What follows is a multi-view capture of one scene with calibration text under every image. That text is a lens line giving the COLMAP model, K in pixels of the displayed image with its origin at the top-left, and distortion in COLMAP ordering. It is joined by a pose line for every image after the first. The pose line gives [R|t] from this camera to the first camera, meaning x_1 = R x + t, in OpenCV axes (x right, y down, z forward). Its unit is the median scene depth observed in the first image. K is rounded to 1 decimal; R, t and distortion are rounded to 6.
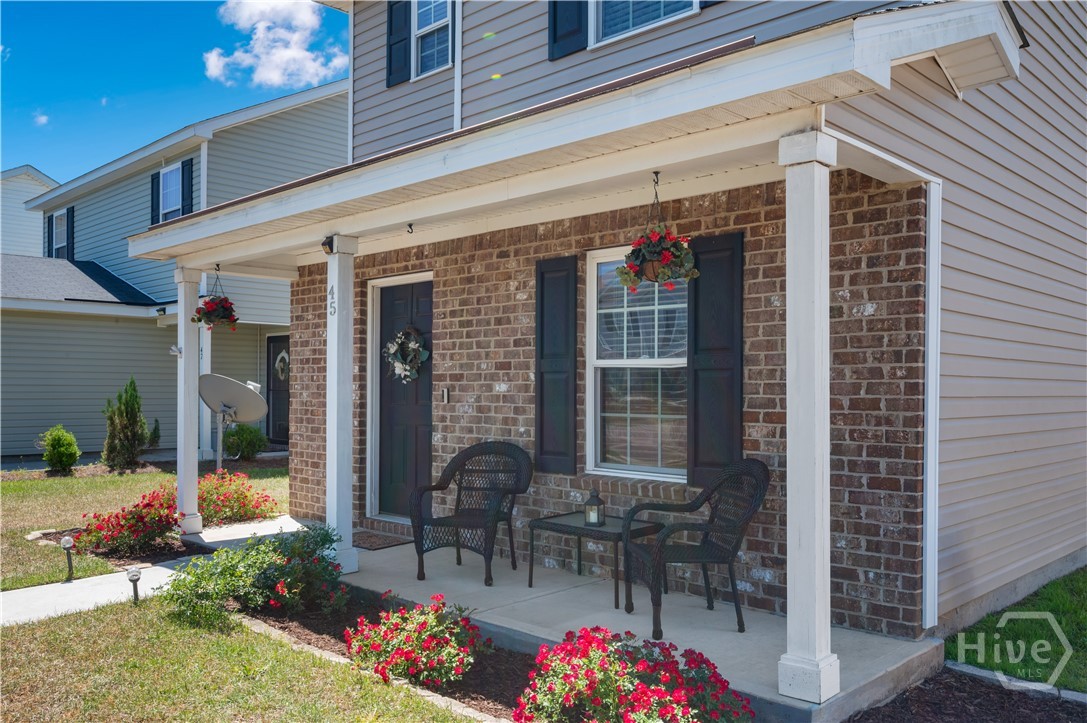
lens RADIAL K [[878.2, 0, 541.4], [0, 878.2, 386.9], [0, 0, 1]] dist [0.001716, -0.000987]
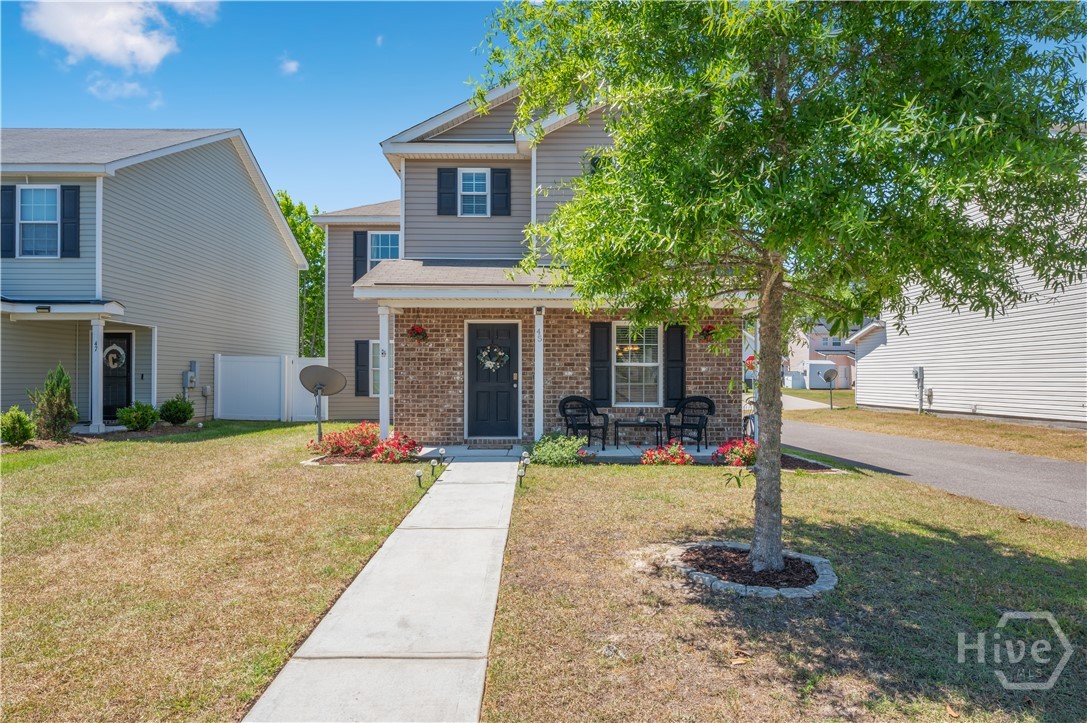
lens RADIAL K [[652.1, 0, 544.5], [0, 652.1, 373.4], [0, 0, 1]] dist [0.003113, 0.000705]
pose [[0.710869, 0.003184, 0.703318, -1.323267], [-0.000294, 0.999991, -0.004230, 0.008098], [-0.703325, 0.002800, 0.710863, -0.204055]]
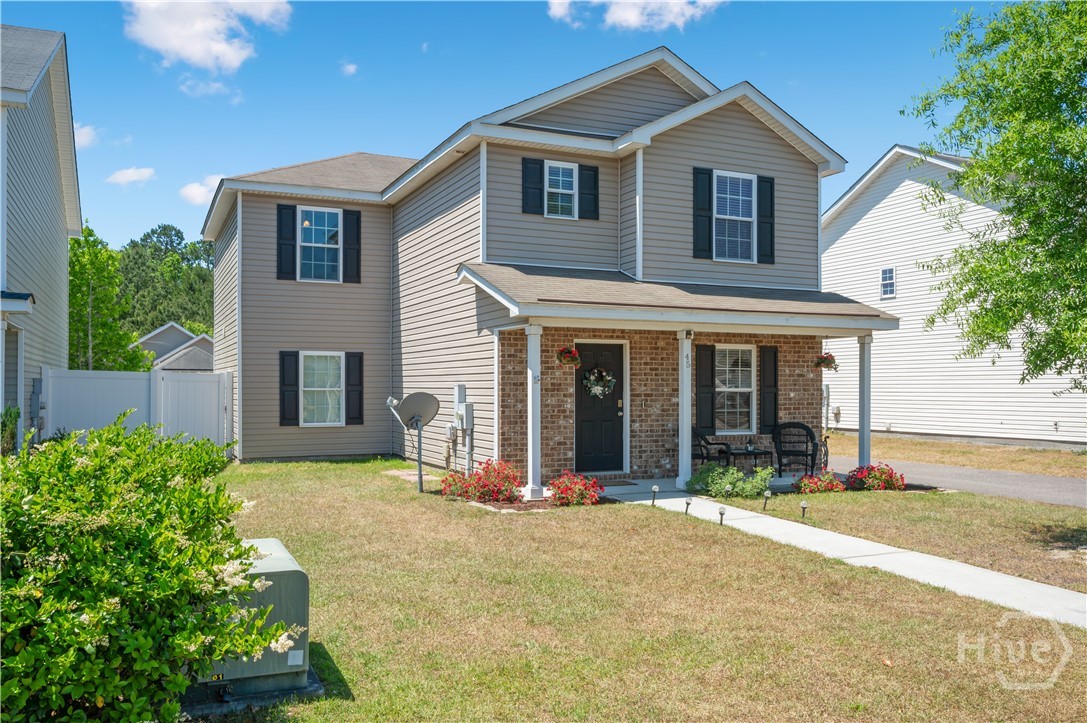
lens RADIAL K [[878.2, 0, 541.4], [0, 878.2, 386.9], [0, 0, 1]] dist [0.001716, -0.000987]
pose [[0.363401, -0.002056, 0.931631, -2.192794], [-0.001293, 0.999995, 0.002711, -0.036968], [-0.931632, -0.002190, 0.363397, 0.516208]]
